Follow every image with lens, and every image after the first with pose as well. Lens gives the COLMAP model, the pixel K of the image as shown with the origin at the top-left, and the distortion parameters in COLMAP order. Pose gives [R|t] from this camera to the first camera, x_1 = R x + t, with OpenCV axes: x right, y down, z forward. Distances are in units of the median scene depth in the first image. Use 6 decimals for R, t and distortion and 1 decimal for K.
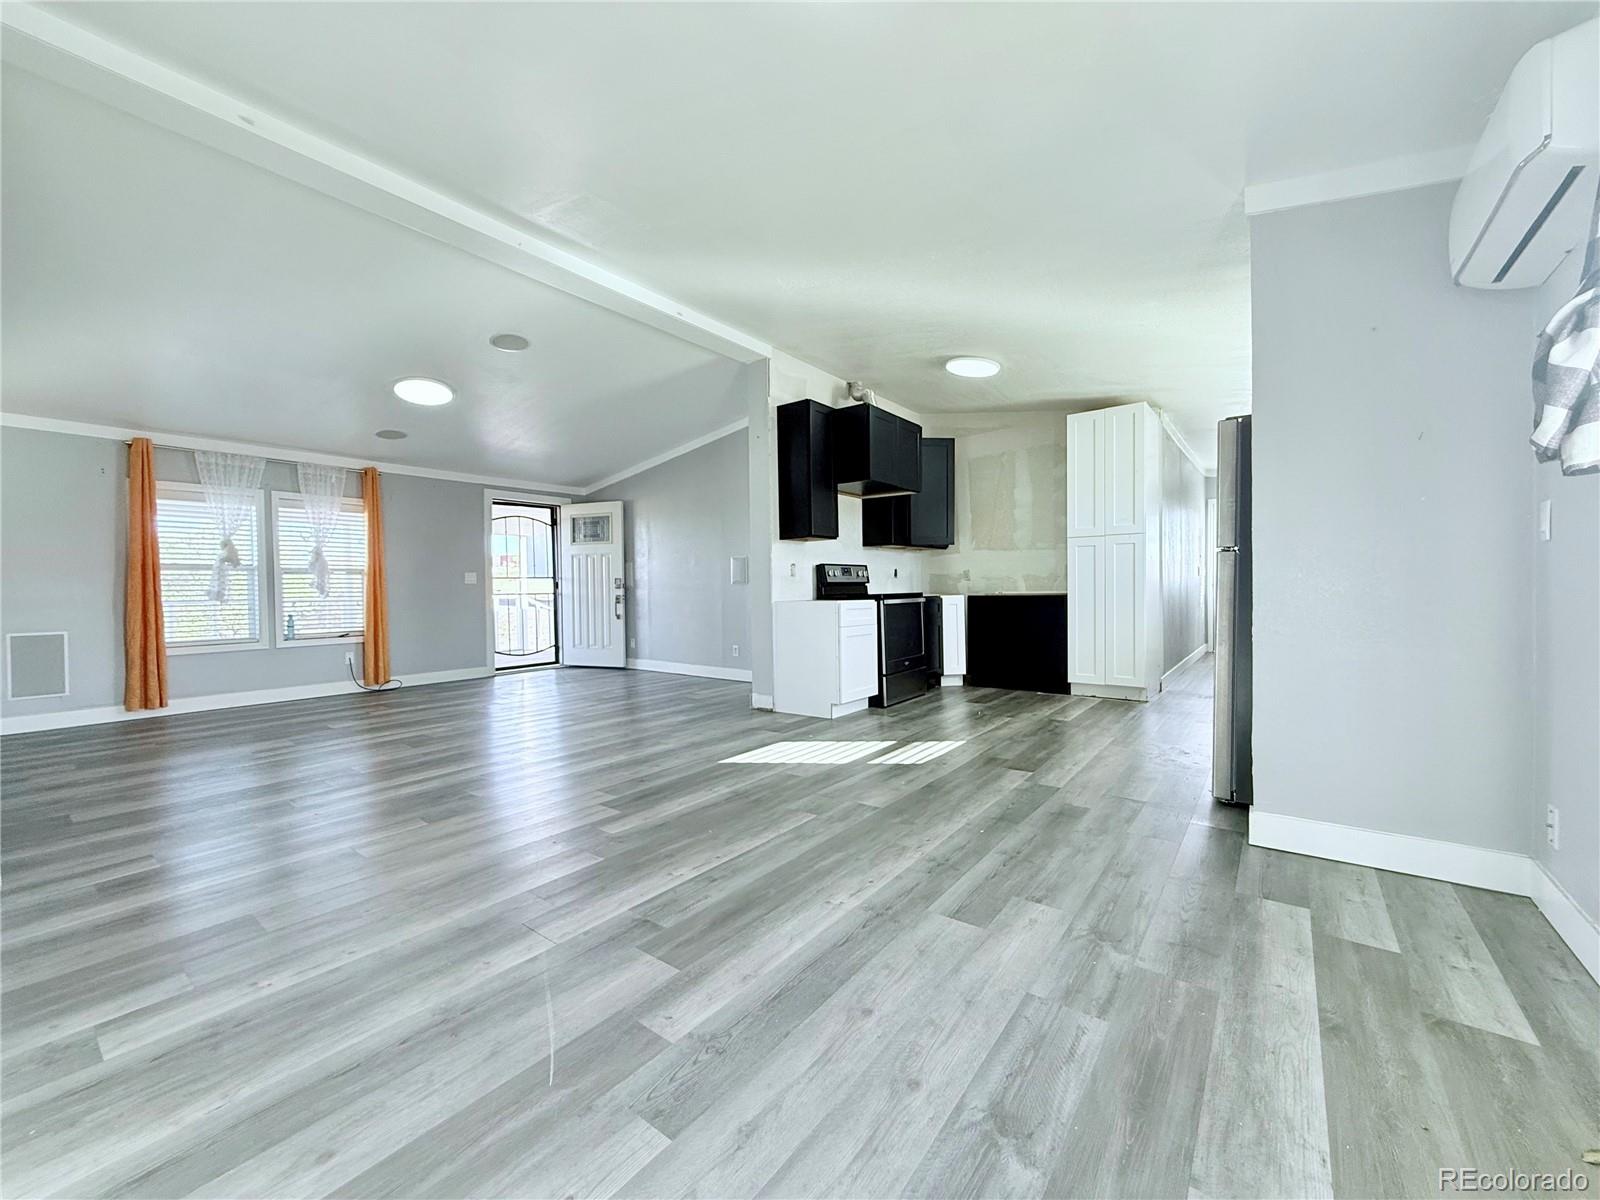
lens RADIAL K [[638.4, 0, 785.5], [0, 638.4, 606.8], [0, 0, 1]] dist [-0.002988, 0.000682]
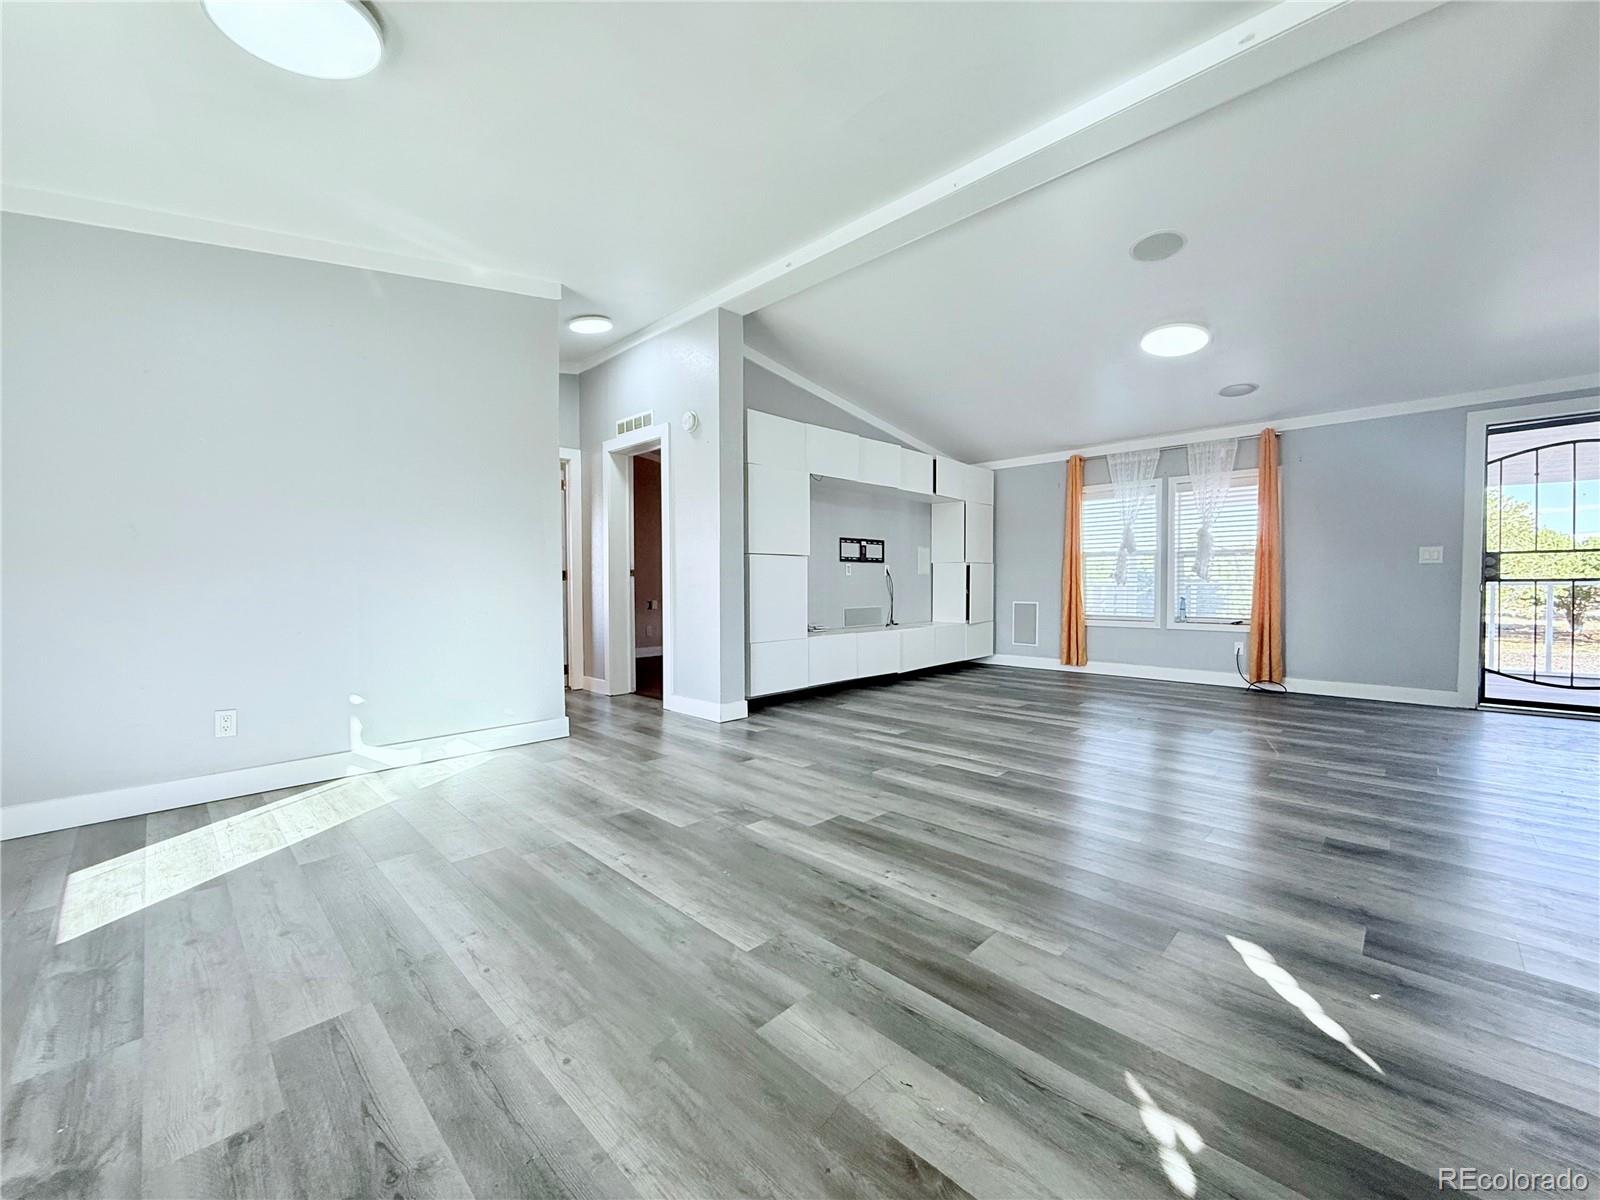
lens RADIAL K [[638.4, 0, 806.2], [0, 638.4, 594.0], [0, 0, 1]] dist [-0.002988, 0.000682]
pose [[-0.105806, 0.035174, -0.993764, 0.322486], [-0.023931, 0.998995, 0.037907, -0.018780], [0.994099, 0.027792, -0.104858, 0.563990]]
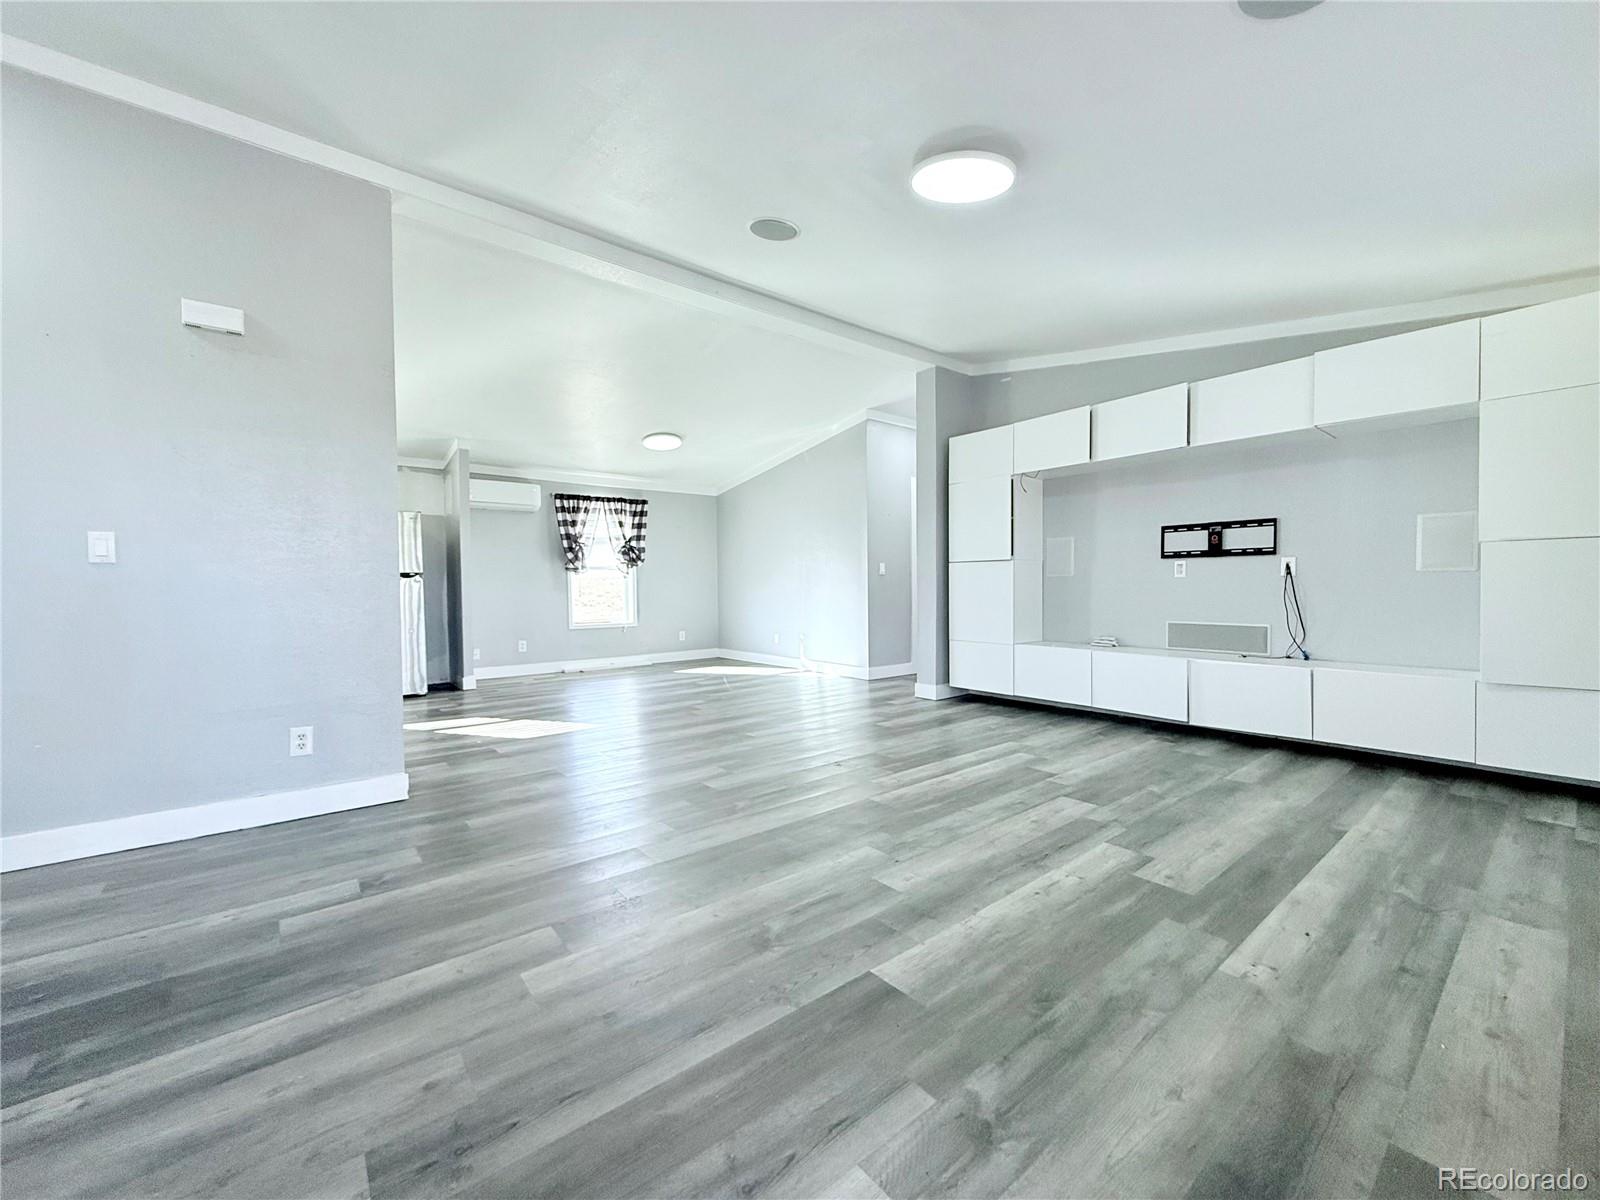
lens RADIAL K [[638.4, 0, 804.5], [0, 638.4, 606.1], [0, 0, 1]] dist [-0.002988, 0.000682]
pose [[-0.975102, 0.020169, 0.220837, -0.509638], [0.033700, 0.997766, 0.057676, -0.036374], [-0.219181, 0.063682, -0.973604, 1.417863]]
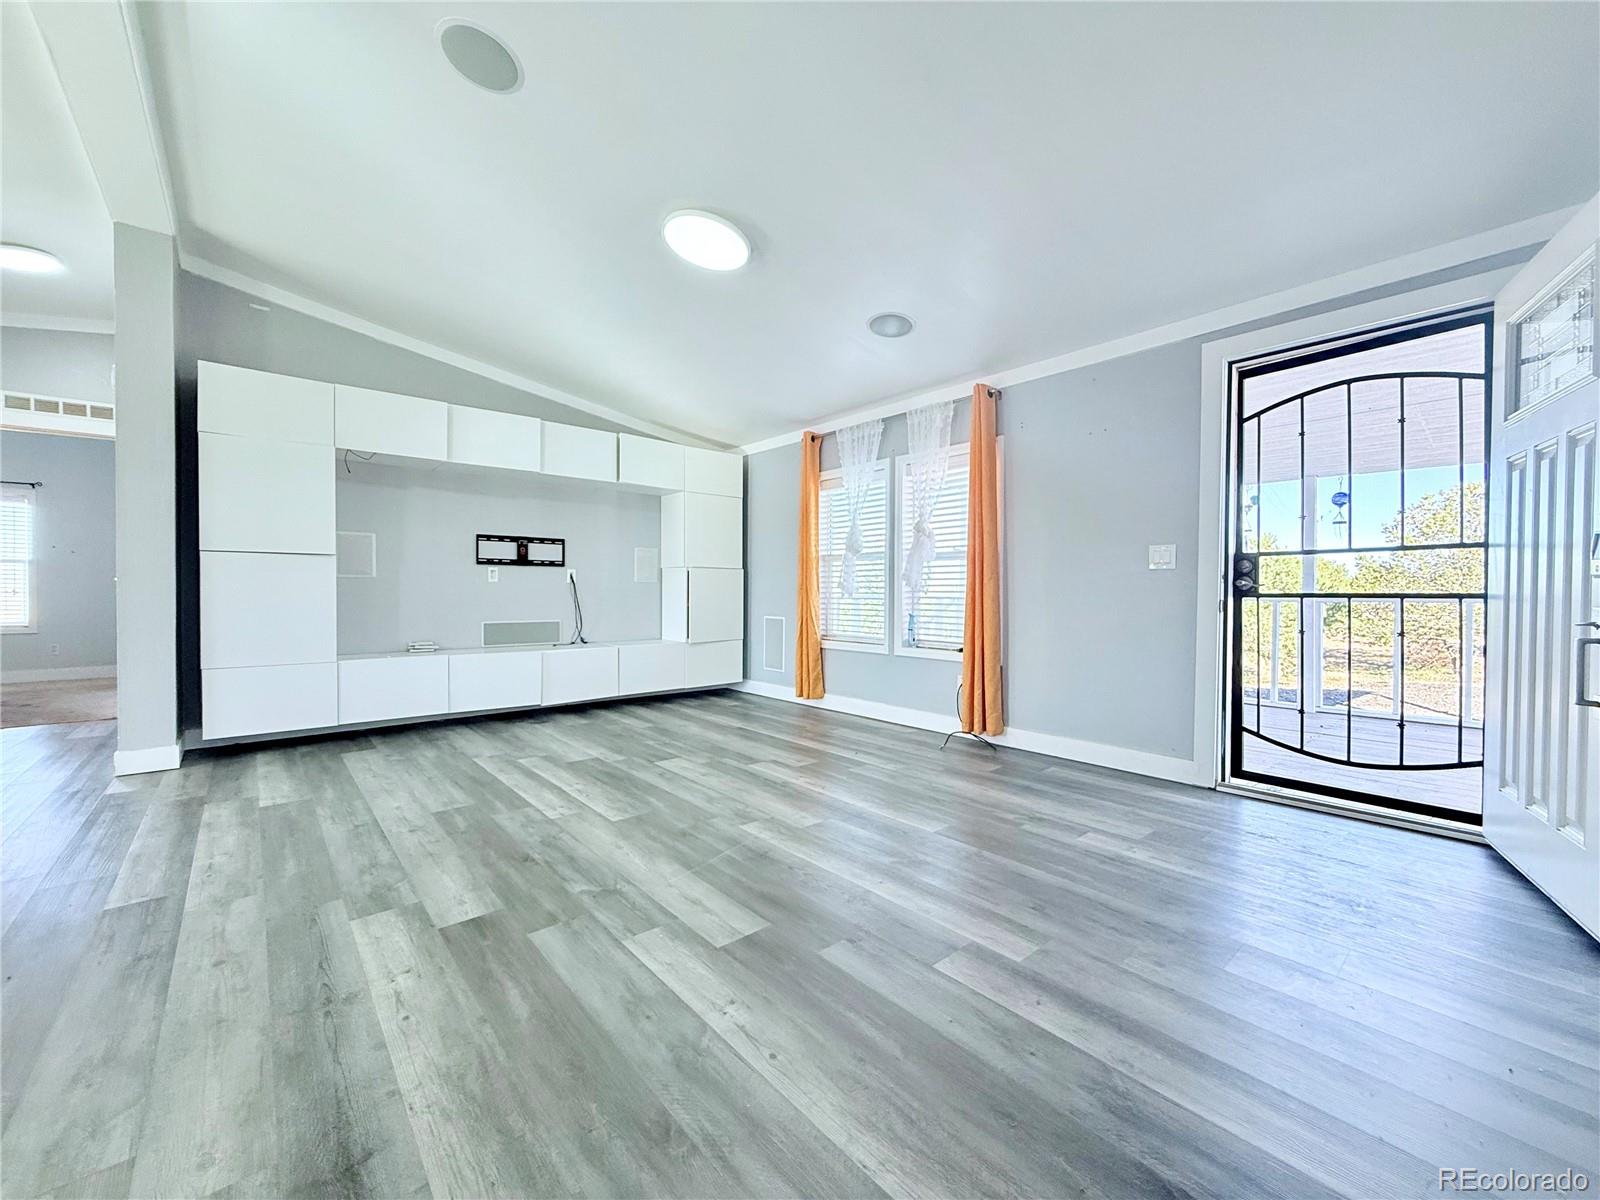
lens RADIAL K [[638.4, 0, 794.8], [0, 638.4, 601.3], [0, 0, 1]] dist [-0.002988, 0.000682]
pose [[-0.191585, 0.031527, -0.980970, 0.007030], [-0.031822, 0.998759, 0.038313, -0.030982], [0.980960, 0.038557, -0.190344, 1.110846]]
